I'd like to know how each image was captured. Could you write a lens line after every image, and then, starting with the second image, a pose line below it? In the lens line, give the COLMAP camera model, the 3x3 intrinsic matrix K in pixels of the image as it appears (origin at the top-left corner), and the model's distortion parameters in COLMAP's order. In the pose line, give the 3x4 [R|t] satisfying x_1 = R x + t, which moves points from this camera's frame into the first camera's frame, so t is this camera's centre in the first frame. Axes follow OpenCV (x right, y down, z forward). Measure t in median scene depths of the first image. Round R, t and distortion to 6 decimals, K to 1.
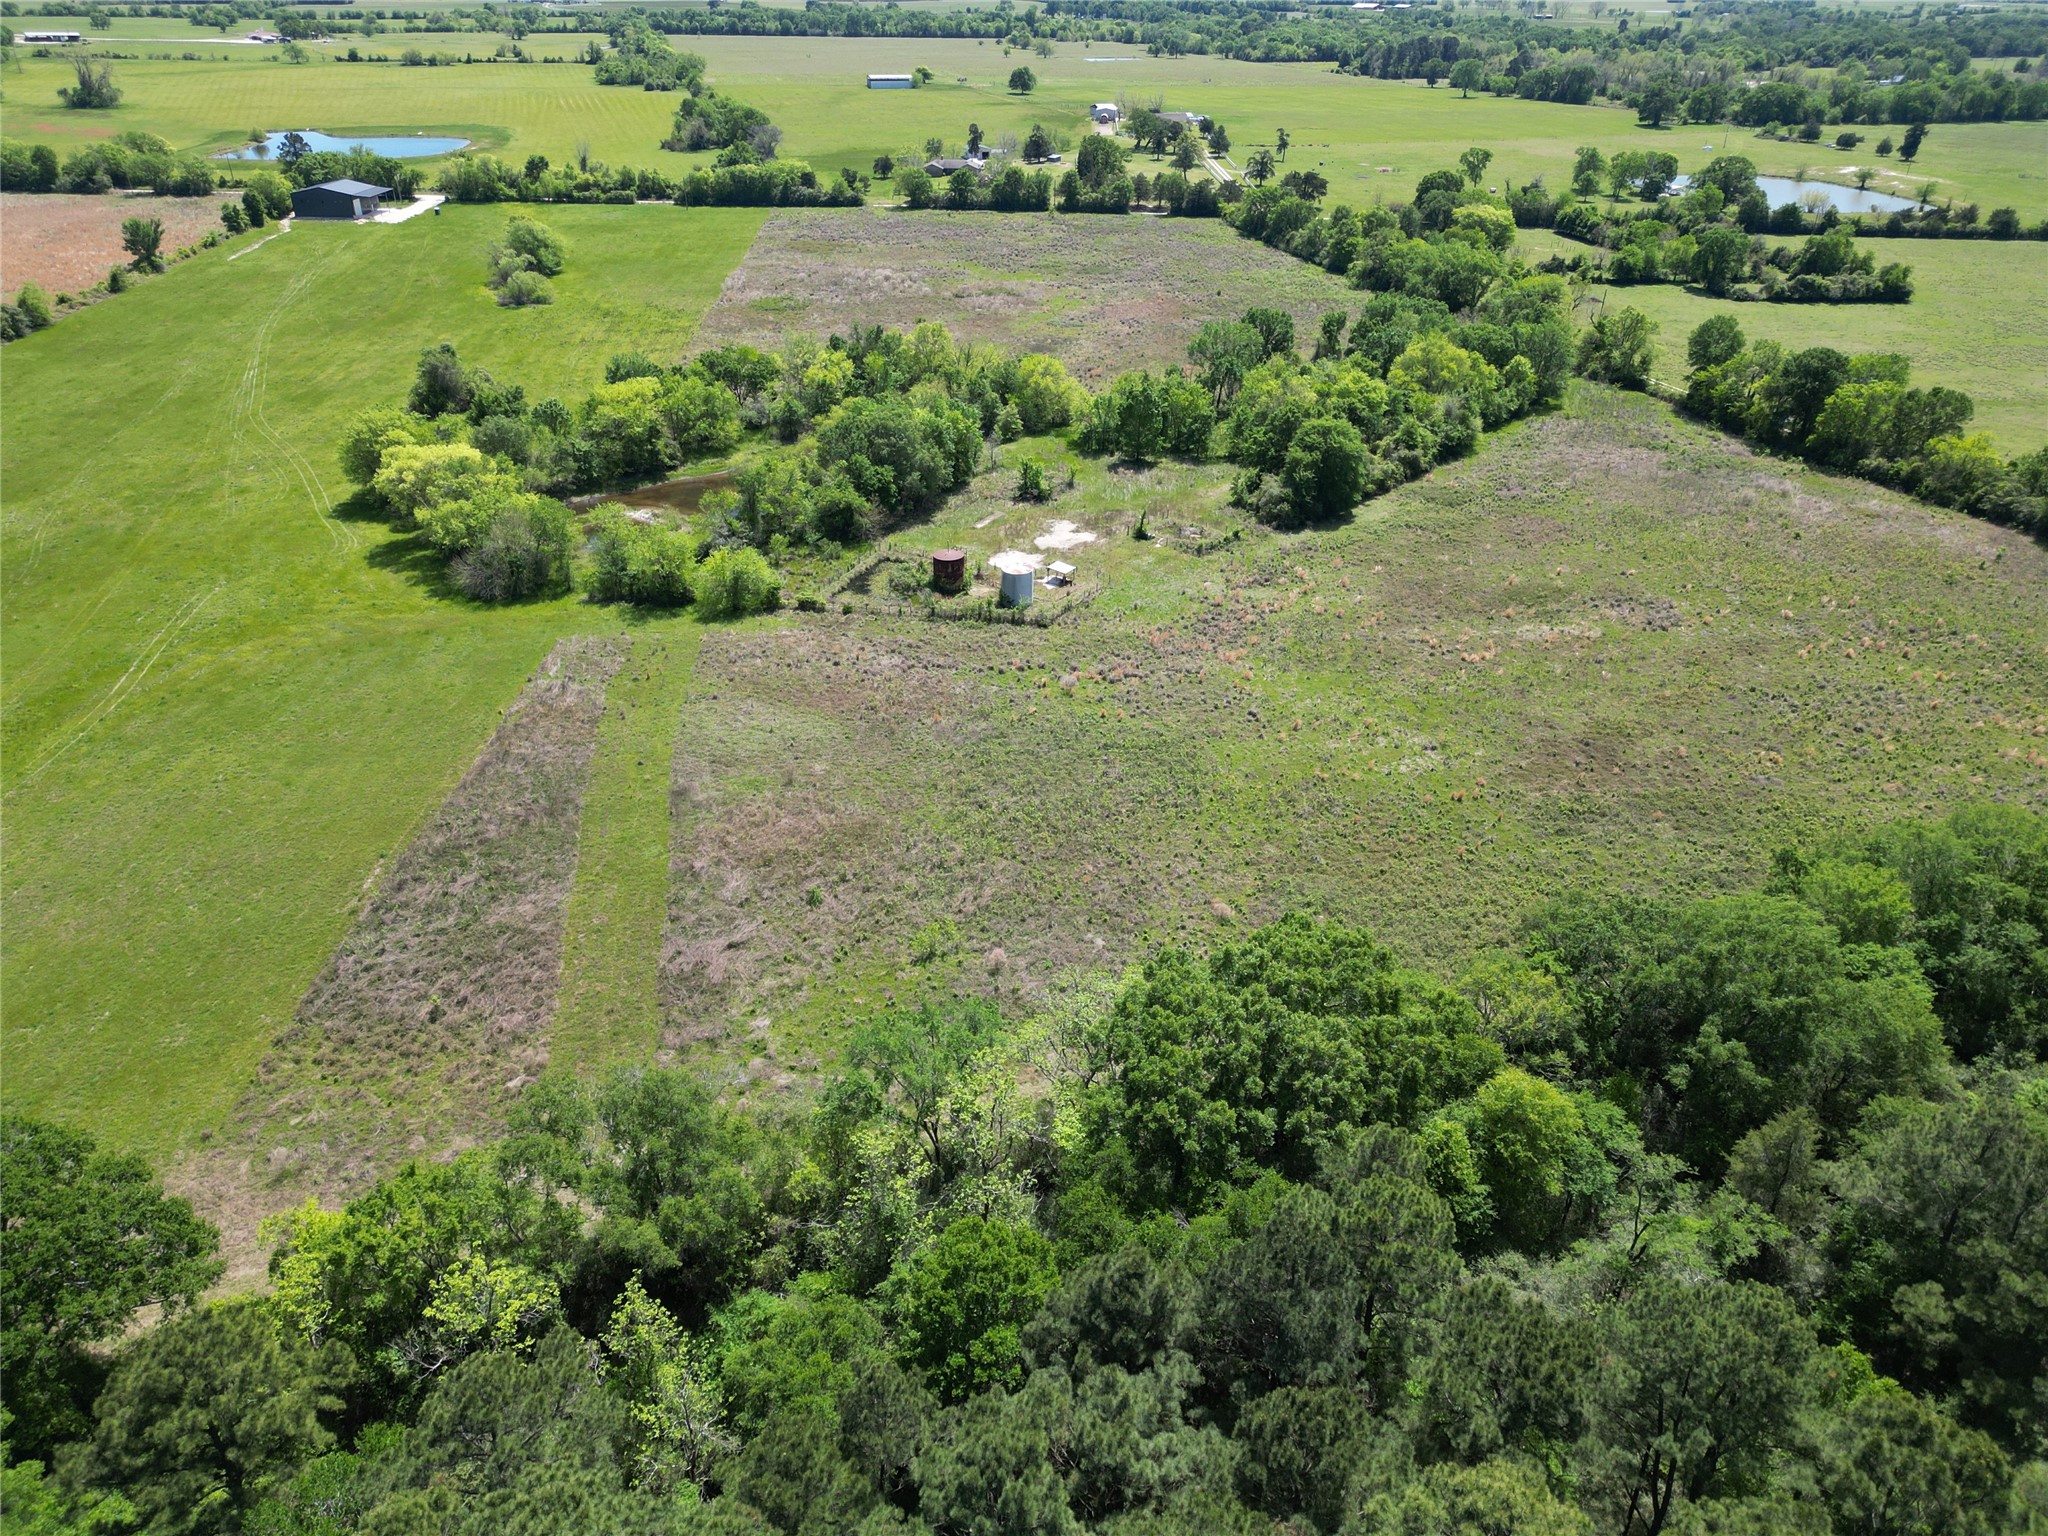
lens RADIAL K [[1430.3, 0, 1021.8], [0, 1430.3, 765.1], [0, 0, 1]] dist [0.069668, -0.061098]
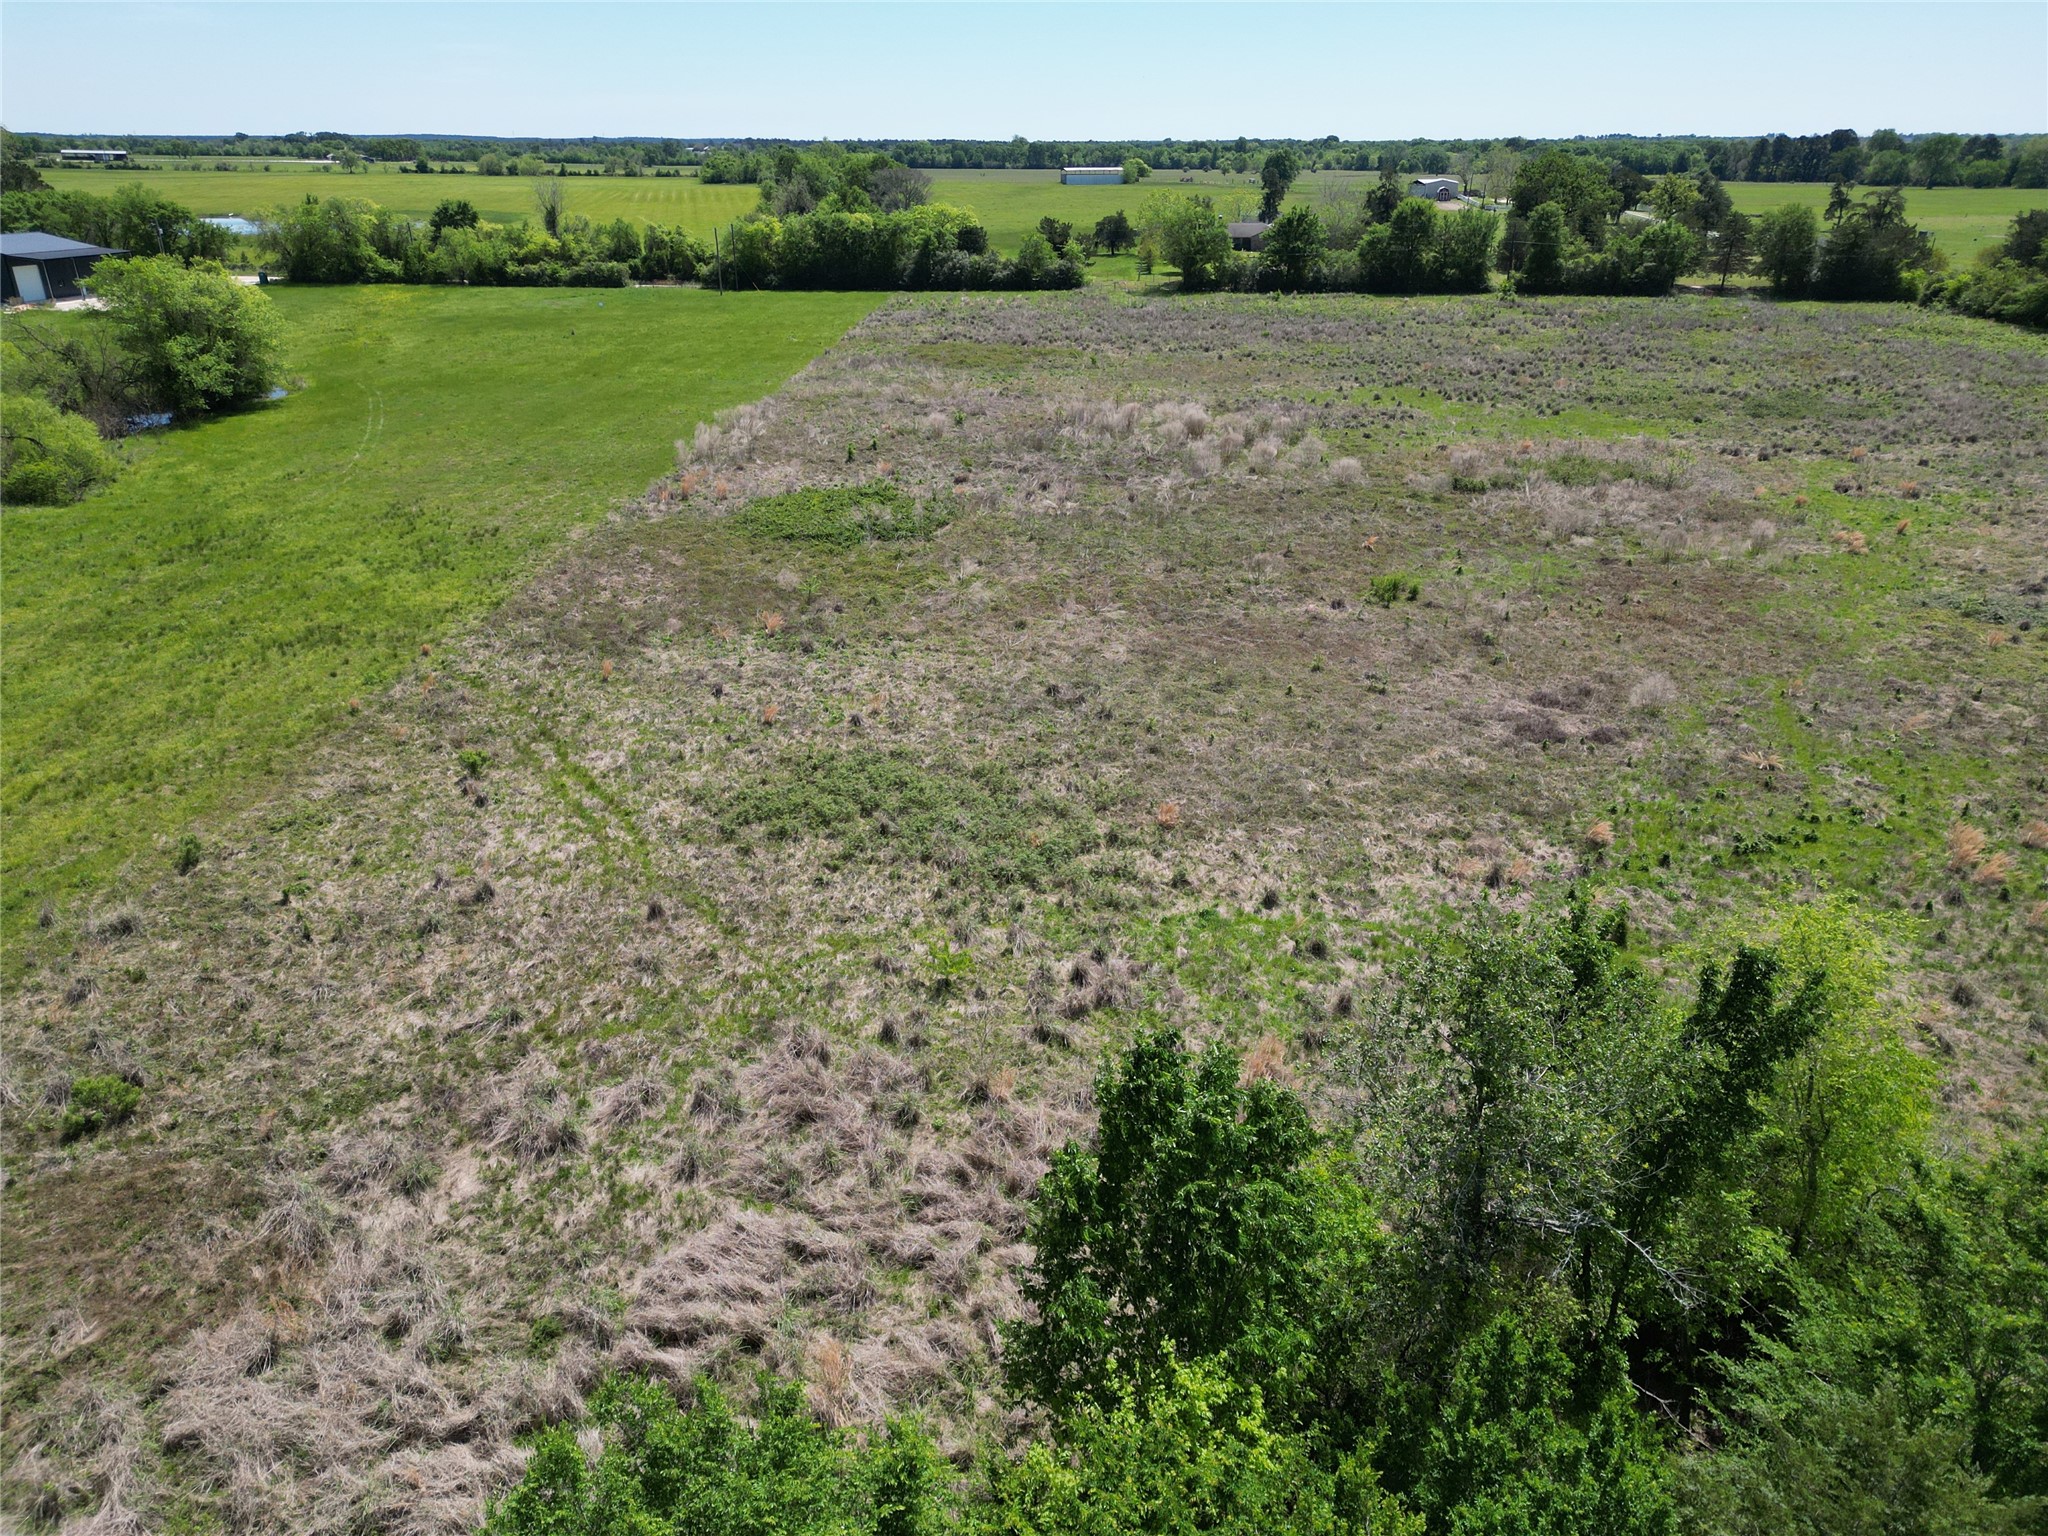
lens RADIAL K [[1430.3, 0, 1020.3], [0, 1430.3, 772.8], [0, 0, 1]] dist [0.069668, -0.061098]
pose [[0.994319, 0.032450, -0.101371, -0.162925], [-0.042287, 0.994439, -0.096450, -0.382838], [0.097678, 0.100189, 0.990162, 1.148259]]
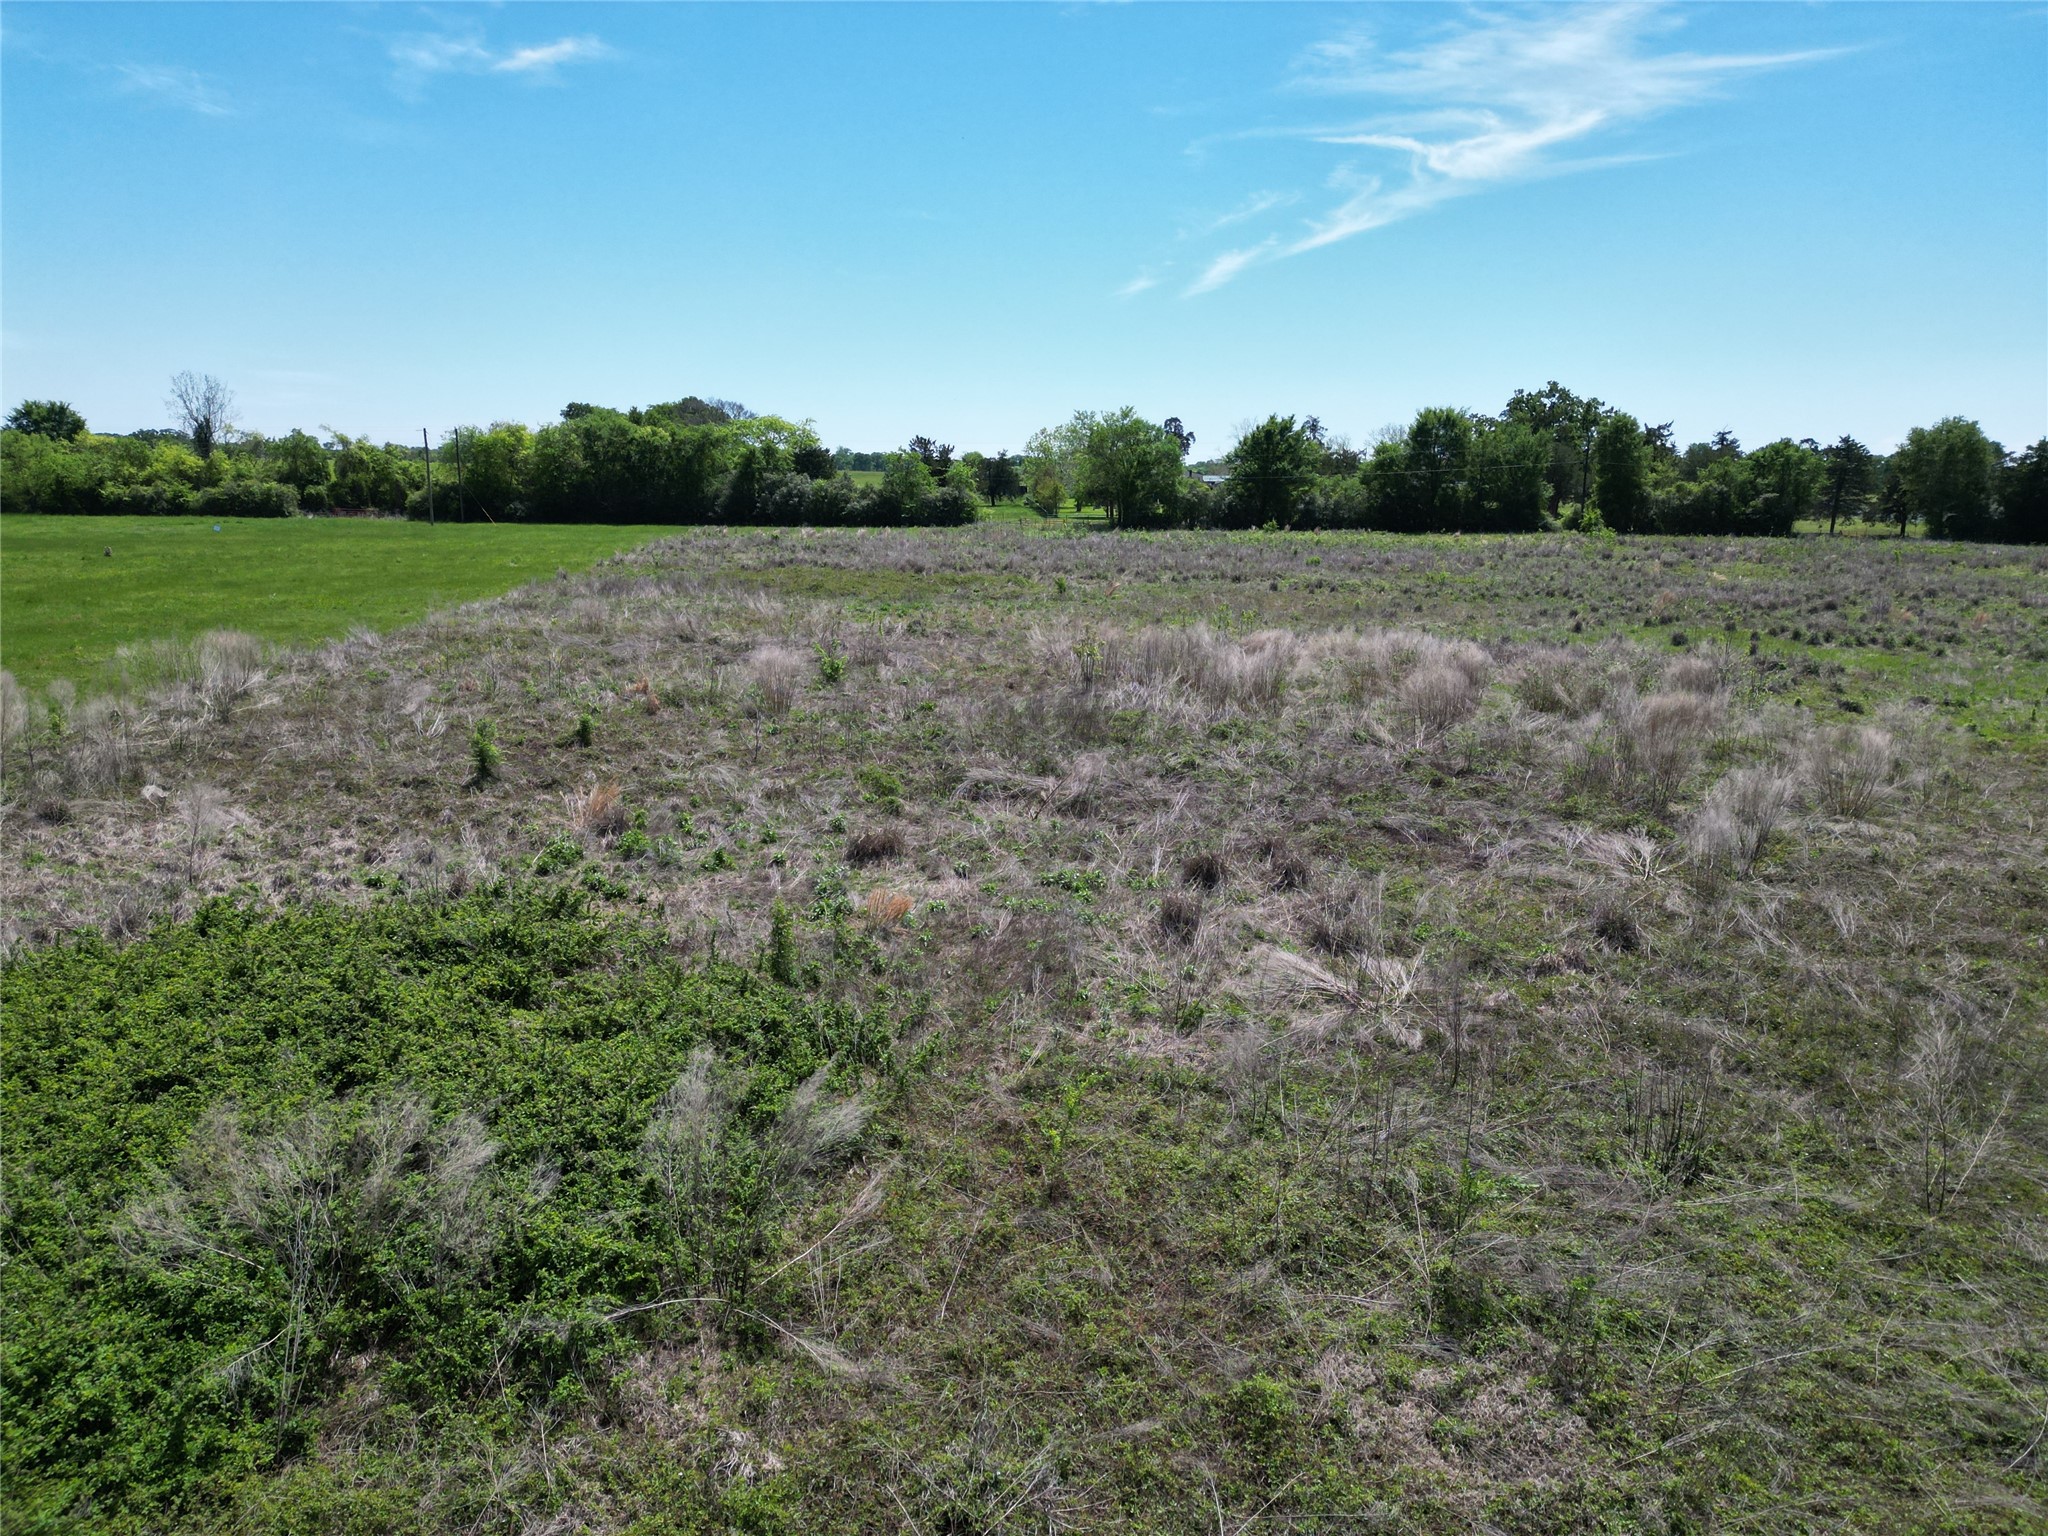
lens RADIAL K [[1430.3, 0, 1033.0], [0, 1430.3, 764.7], [0, 0, 1]] dist [0.069668, -0.061098]
pose [[0.999653, 0.002582, 0.026197, -0.223073], [0.005502, 0.952703, -0.303852, -0.492878], [-0.025743, 0.303891, 0.952359, 1.483229]]
